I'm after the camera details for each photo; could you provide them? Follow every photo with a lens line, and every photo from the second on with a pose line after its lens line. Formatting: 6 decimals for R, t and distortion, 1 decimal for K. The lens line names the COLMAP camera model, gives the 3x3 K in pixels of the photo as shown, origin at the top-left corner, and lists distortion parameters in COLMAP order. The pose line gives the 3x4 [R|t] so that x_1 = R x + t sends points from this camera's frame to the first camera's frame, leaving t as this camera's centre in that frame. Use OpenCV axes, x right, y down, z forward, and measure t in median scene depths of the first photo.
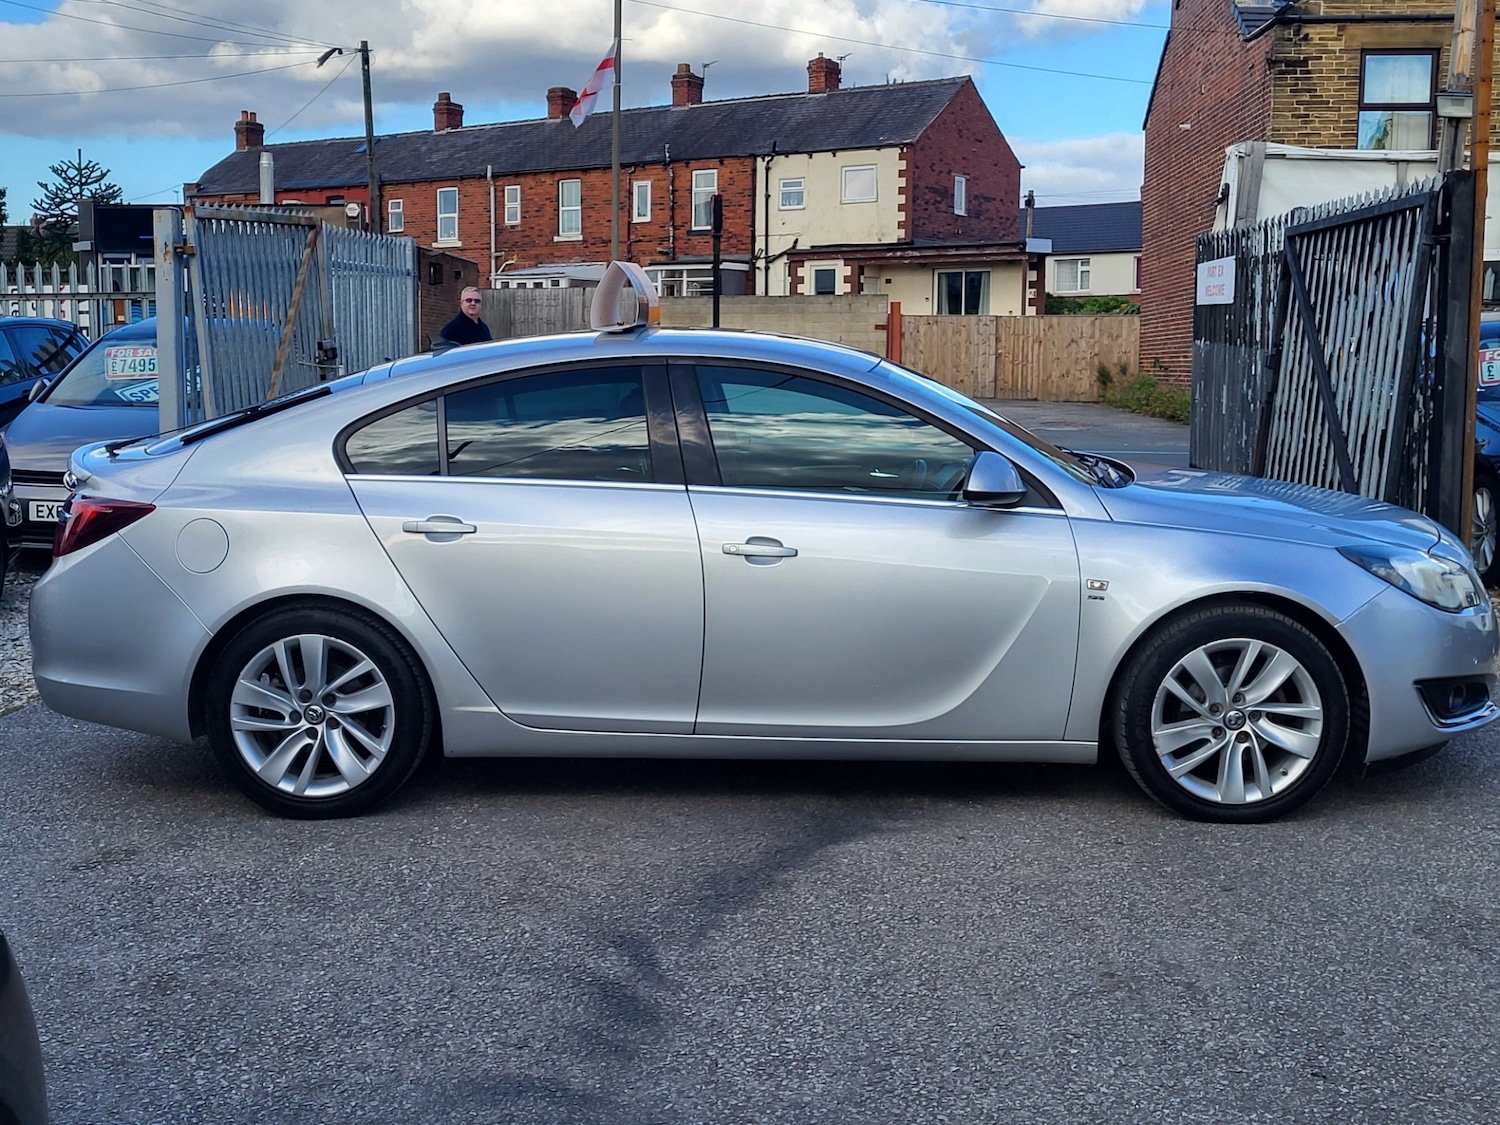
lens RADIAL K [[2217.9, 0, 744.1], [0, 2217.9, 558.7], [0, 0, 1]] dist [0.043921, 0.000000]
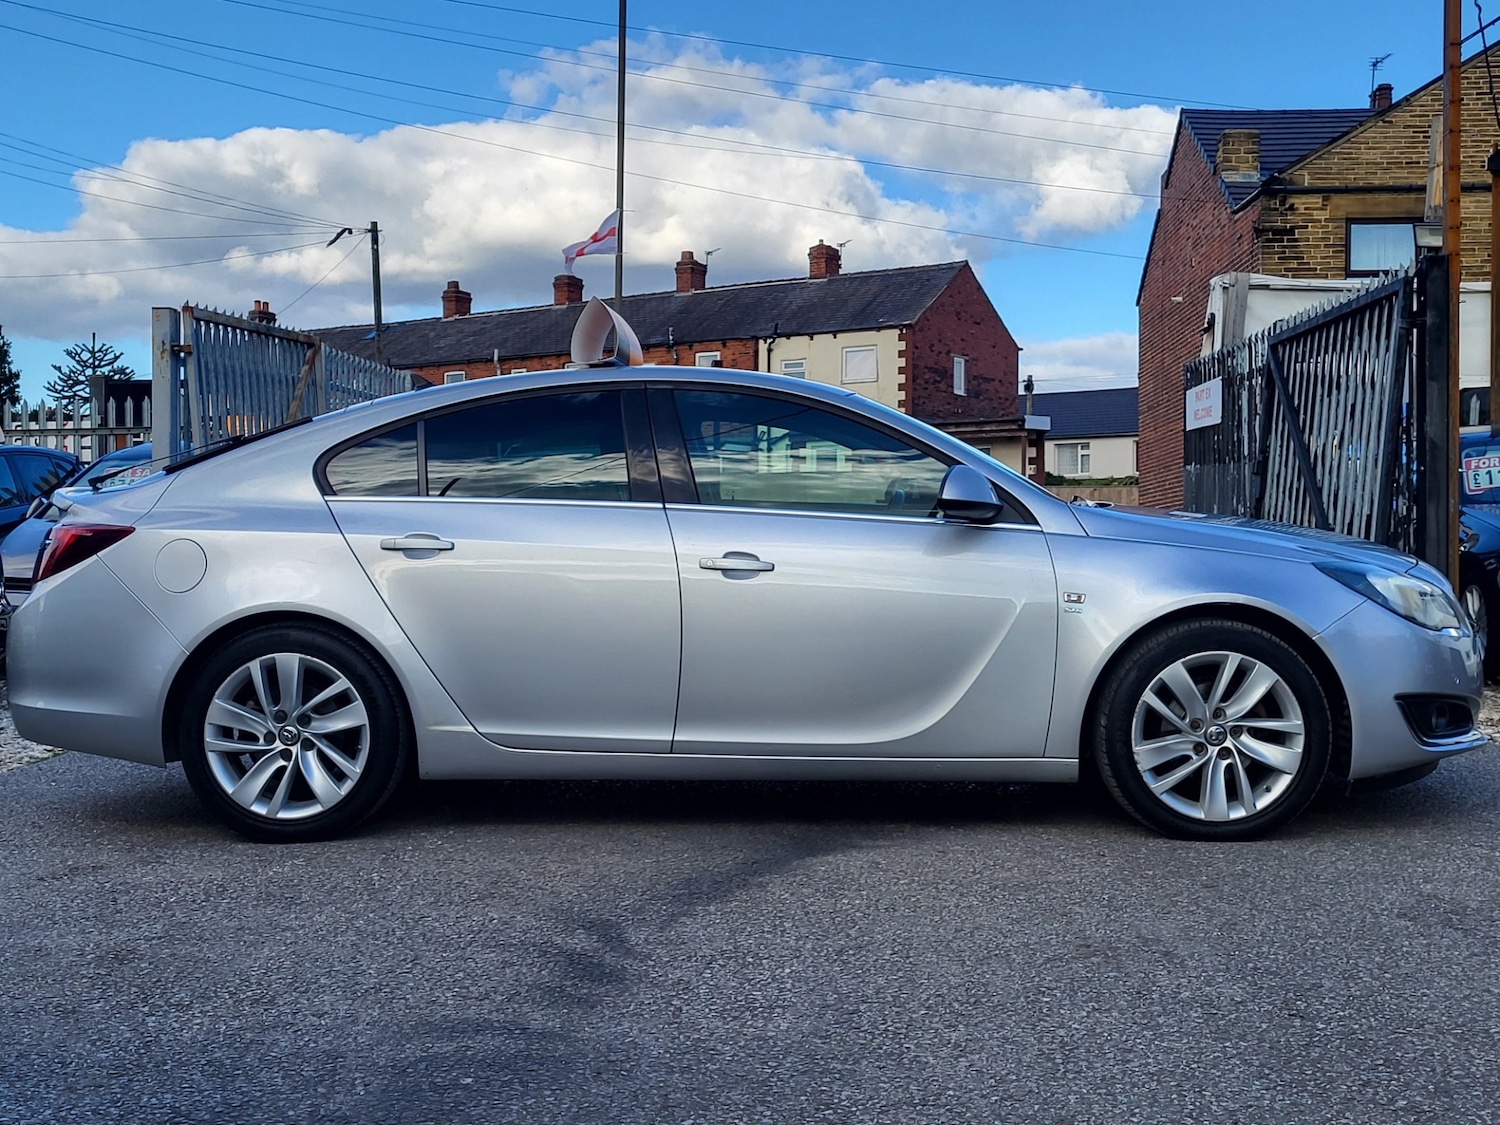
lens RADIAL K [[2217.9, 0, 754.8], [0, 2217.9, 554.9], [0, 0, 1]] dist [0.043921, 0.000000]
pose [[0.999992, -0.003463, -0.001985, 0.017009], [0.003211, 0.993327, -0.115290, 0.105184], [0.002371, 0.115282, 0.993330, 0.004513]]
